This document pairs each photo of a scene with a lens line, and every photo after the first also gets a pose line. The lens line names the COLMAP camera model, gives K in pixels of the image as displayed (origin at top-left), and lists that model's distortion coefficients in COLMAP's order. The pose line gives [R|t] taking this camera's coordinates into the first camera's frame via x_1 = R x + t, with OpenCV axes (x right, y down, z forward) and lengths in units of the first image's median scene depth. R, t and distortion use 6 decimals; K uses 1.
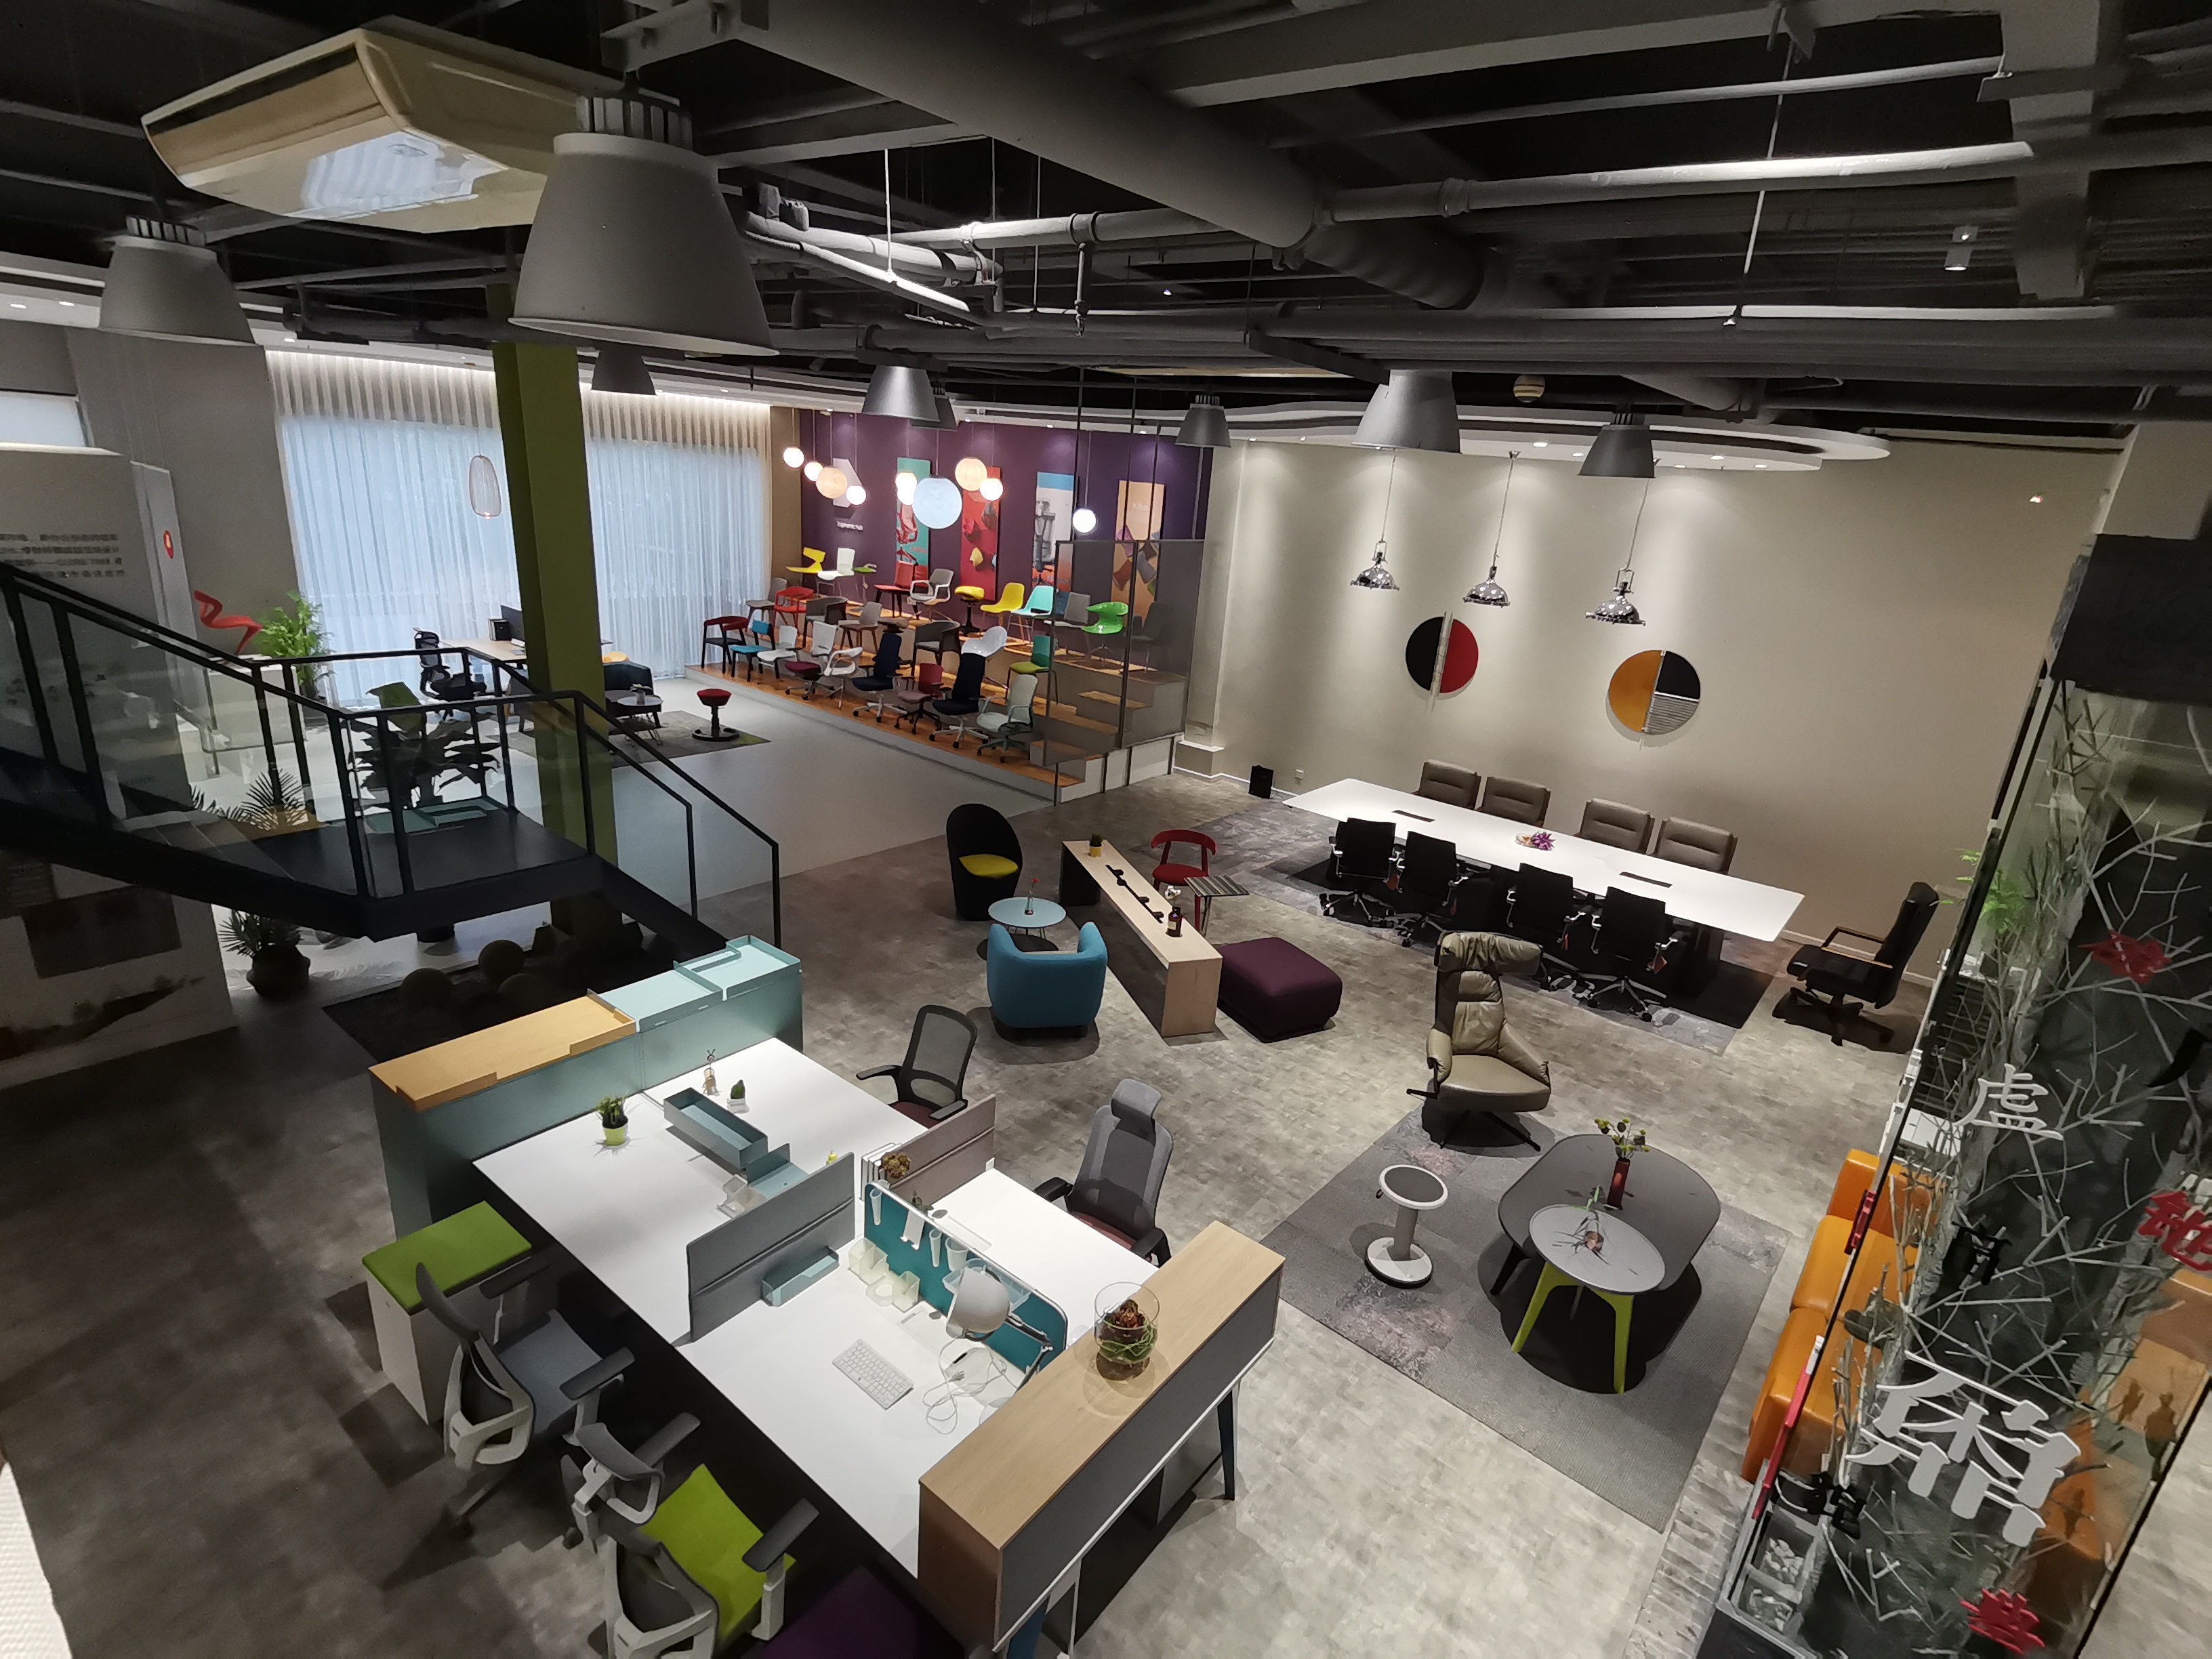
lens RADIAL K [[1095.7, 0, 1103.2], [0, 1095.7, 831.1], [0, 0, 1]] dist [0.014769, -0.004999]
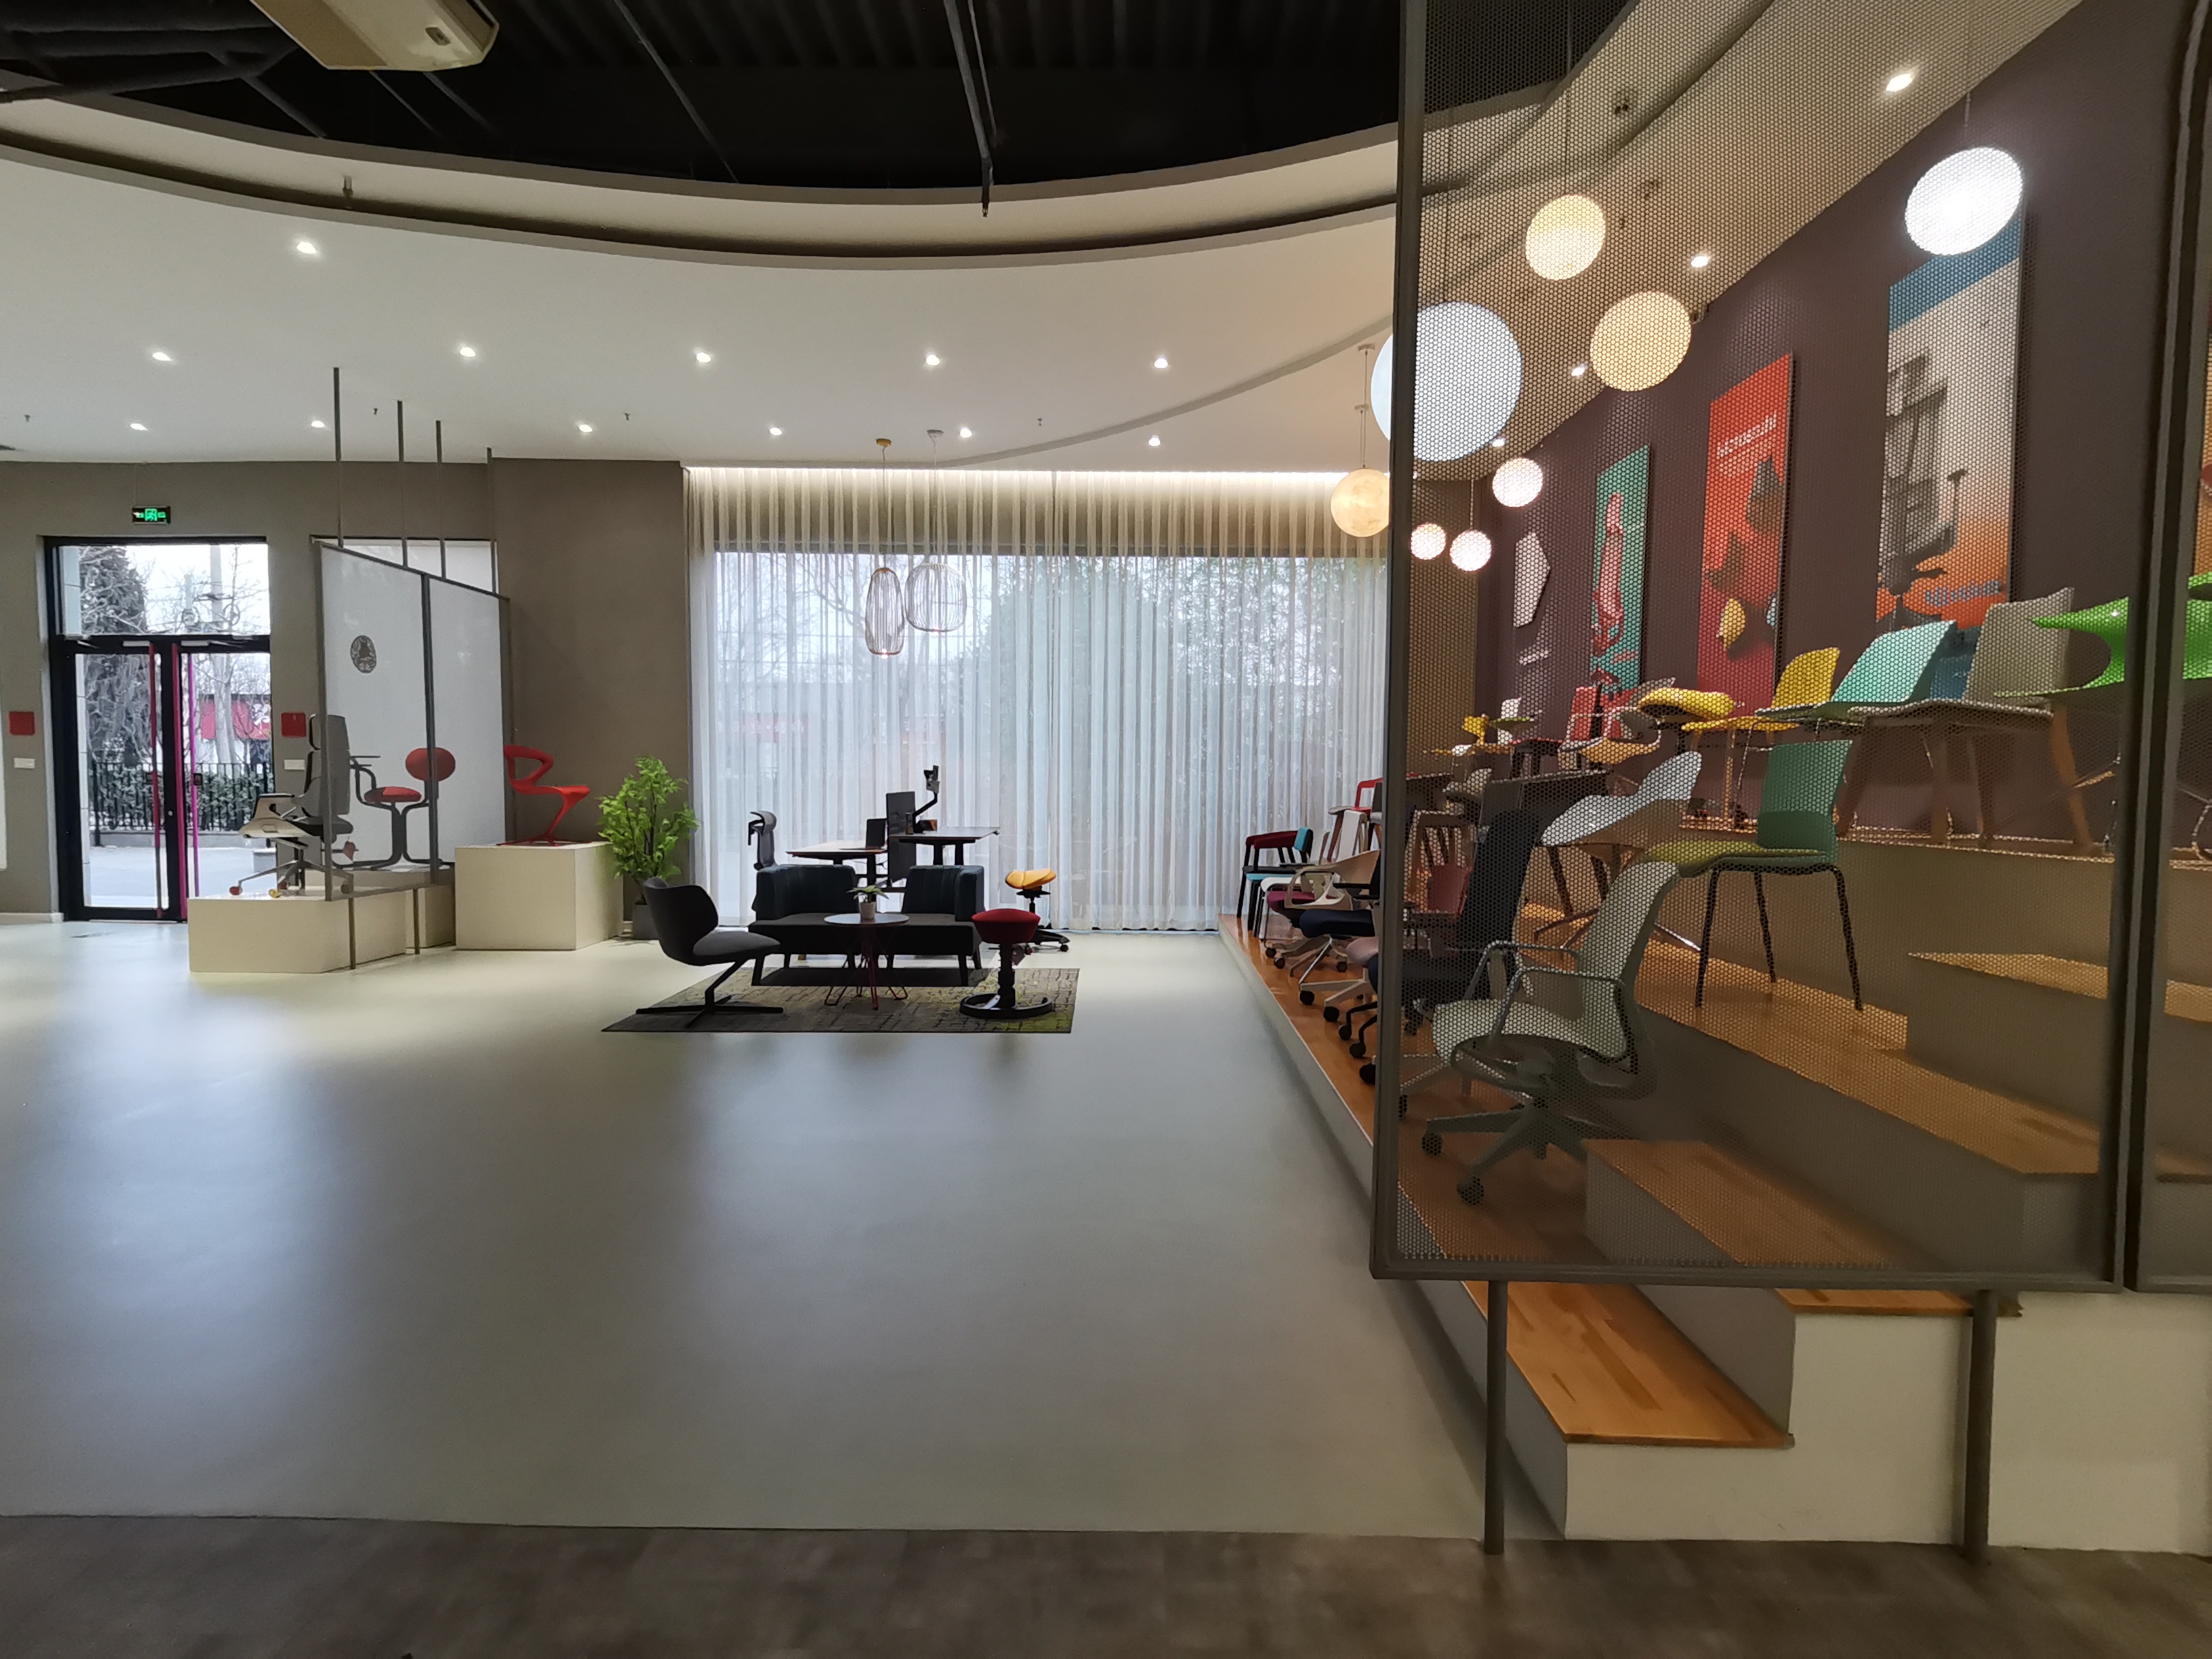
lens RADIAL K [[1095.7, 0, 1097.5], [0, 1095.7, 833.7], [0, 0, 1]] dist [0.014769, -0.004999]
pose [[0.613348, -0.033948, -0.789083, 0.043535], [-0.223513, 0.950775, -0.214639, -0.061736], [0.757526, 0.308018, 0.575568, 0.691654]]
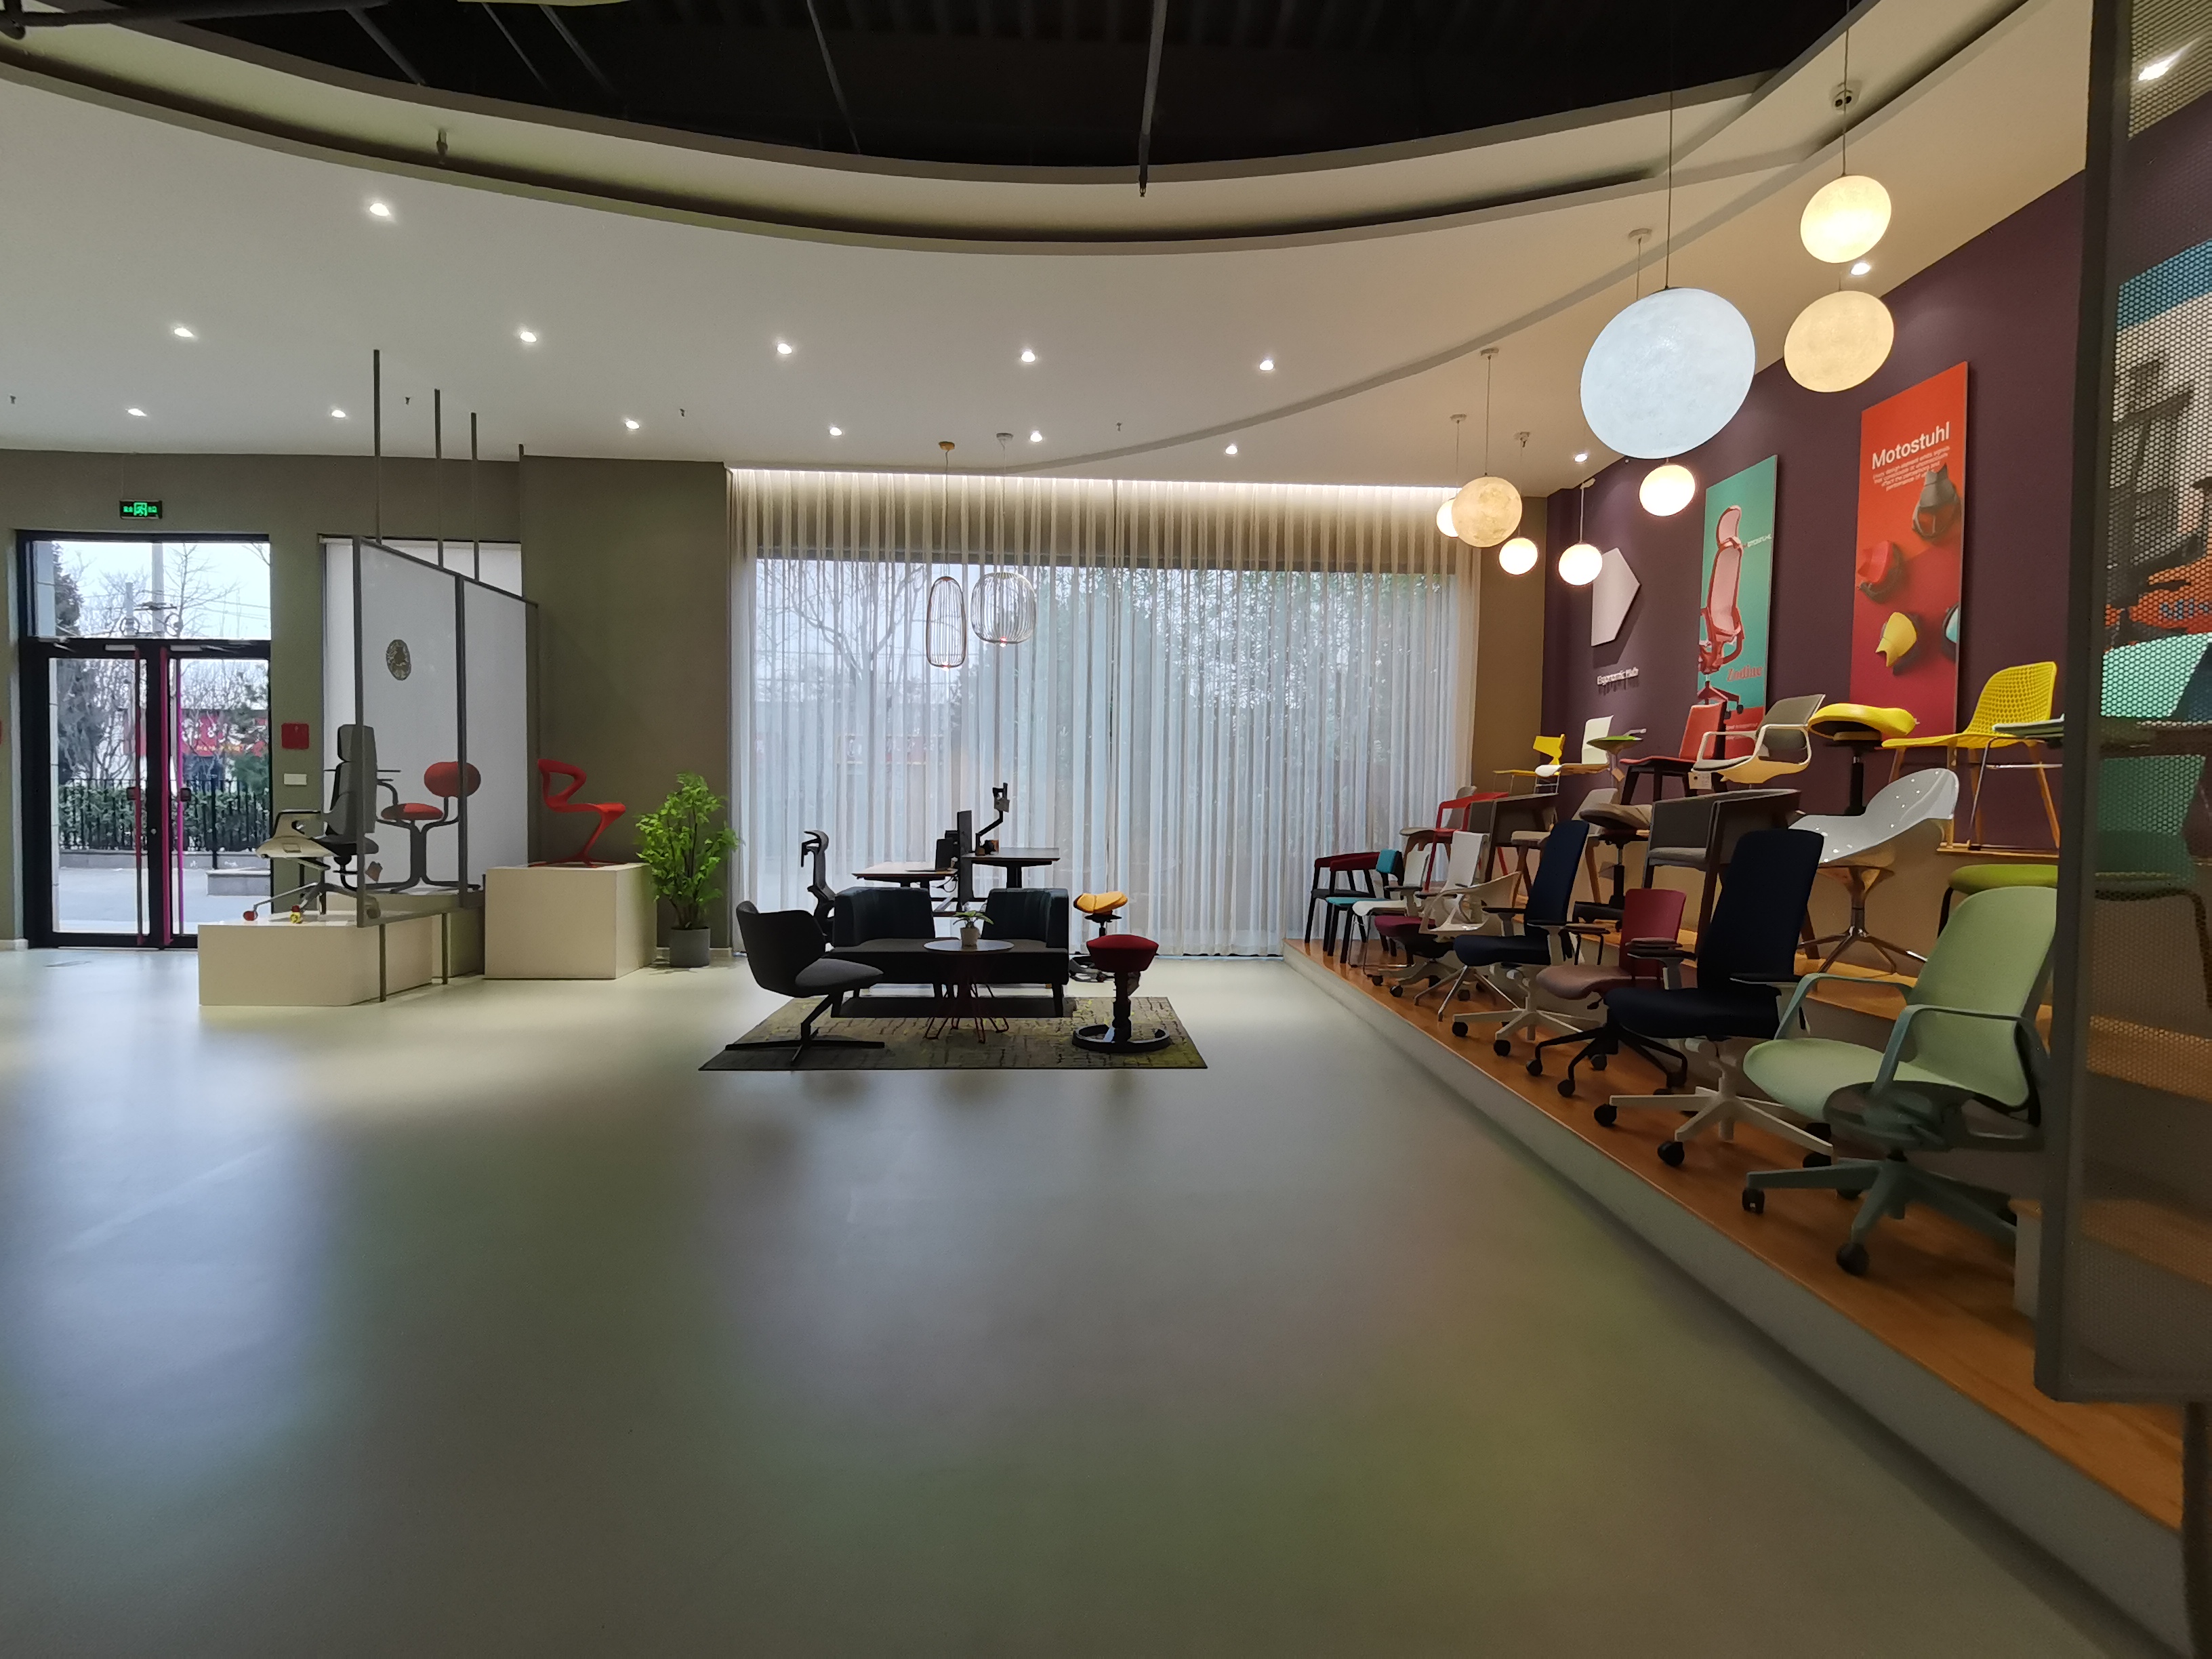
lens RADIAL K [[1095.7, 0, 1104.1], [0, 1095.7, 833.9], [0, 0, 1]] dist [0.014769, -0.004999]
pose [[0.651918, -0.048010, -0.756768, -0.017466], [-0.214194, 0.945693, -0.244513, -0.052692], [0.727409, 0.321497, 0.606230, 0.658520]]
